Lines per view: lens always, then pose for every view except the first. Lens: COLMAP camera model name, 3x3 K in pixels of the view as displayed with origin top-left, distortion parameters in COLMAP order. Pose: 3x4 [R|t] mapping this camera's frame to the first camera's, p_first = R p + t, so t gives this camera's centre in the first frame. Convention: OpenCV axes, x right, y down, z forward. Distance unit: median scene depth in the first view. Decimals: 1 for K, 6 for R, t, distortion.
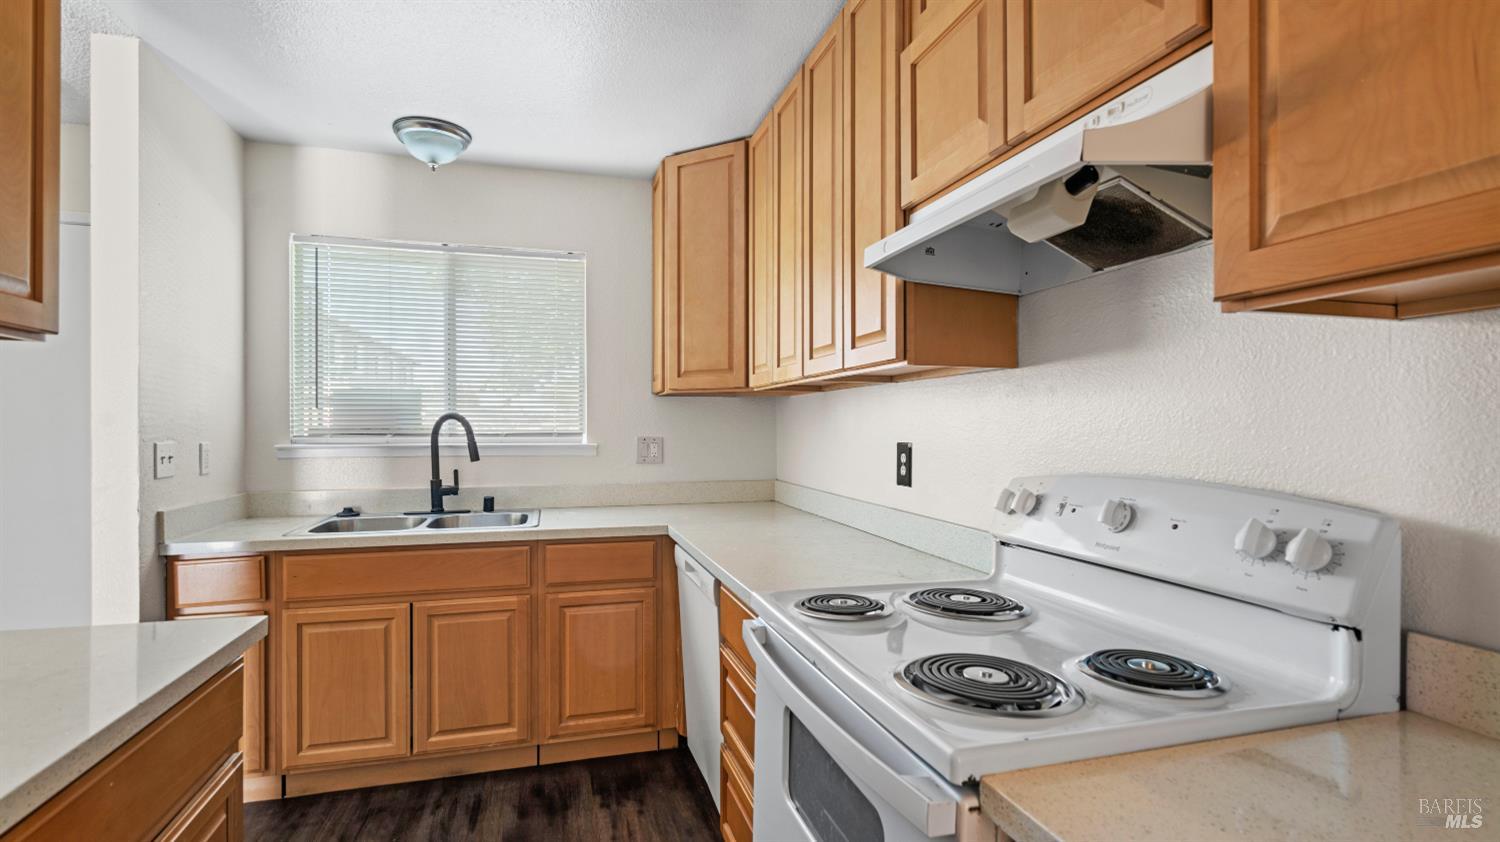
lens RADIAL K [[690.0, 0, 743.2], [0, 690.0, 427.3], [0, 0, 1]] dist [-0.001127, 0.000576]
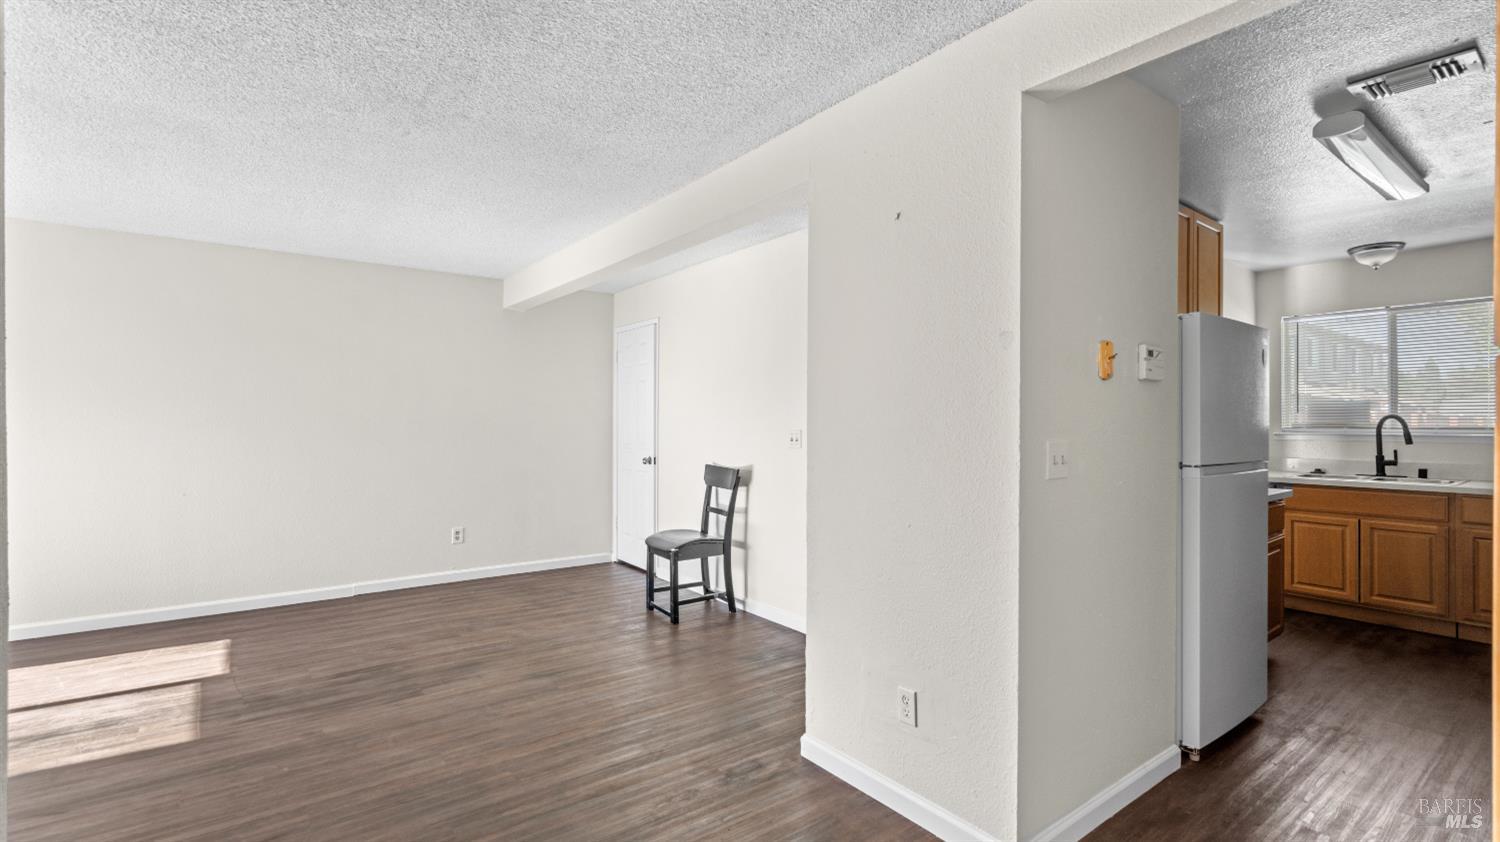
lens RADIAL K [[678.9, 0, 749.0], [0, 678.9, 419.9], [0, 0, 1]] dist [0.000440, 0.000568]
pose [[0.358881, -0.001421, -0.933382, 0.619926], [-0.000497, 0.999998, -0.001714, -0.005247], [0.933383, 0.001079, 0.358879, -1.156840]]
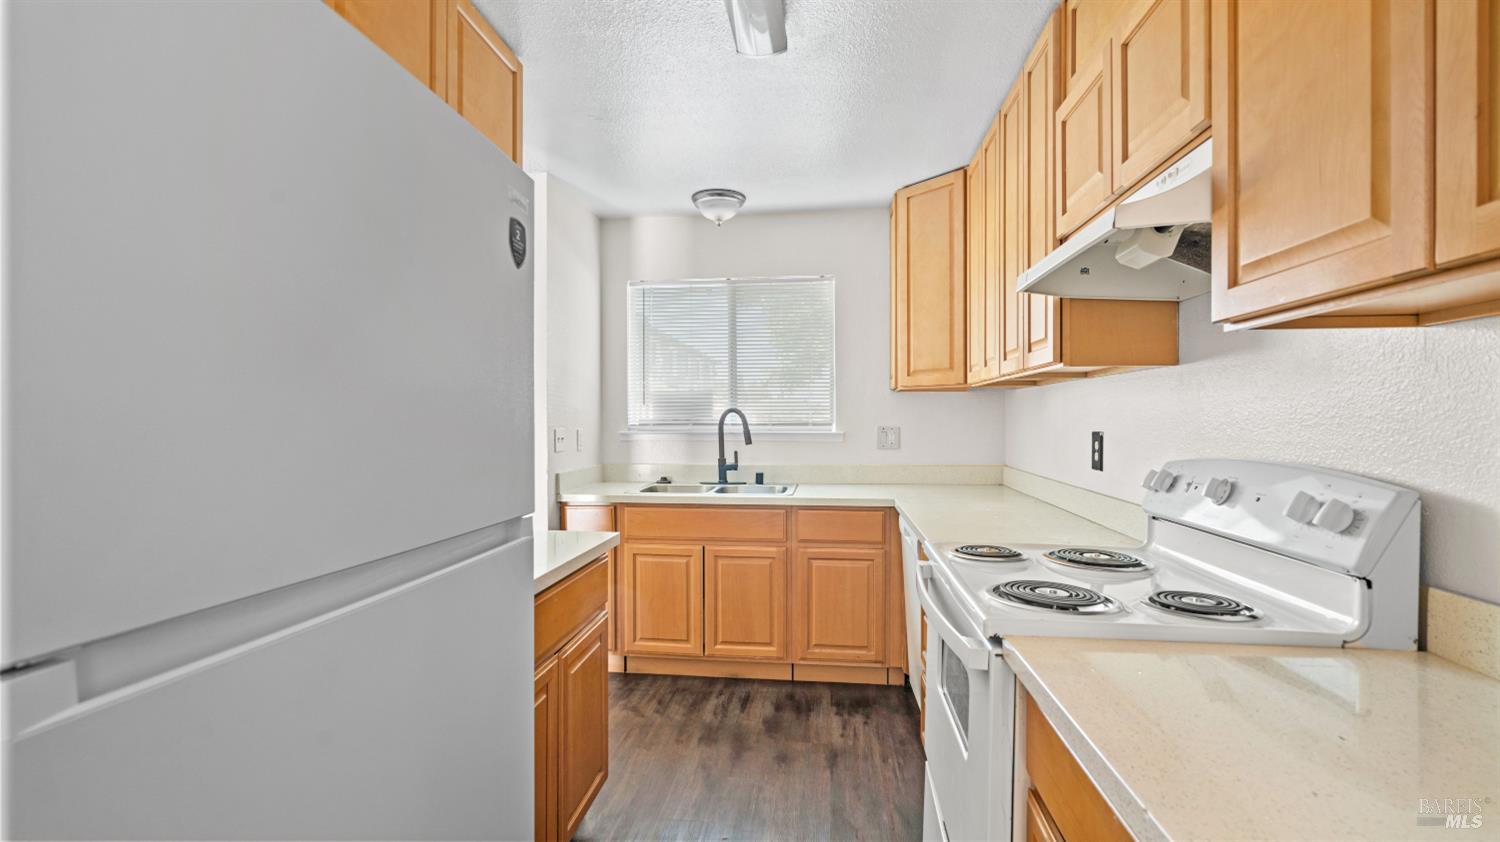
lens RADIAL K [[678.9, 0, 749.0], [0, 678.9, 419.9], [0, 0, 1]] dist [0.000440, 0.000568]
pose [[0.921147, -0.001123, -0.389212, 0.131839], [0.001772, 0.999998, 0.001309, 0.000876], [0.389210, -0.001895, 0.921147, -0.216198]]
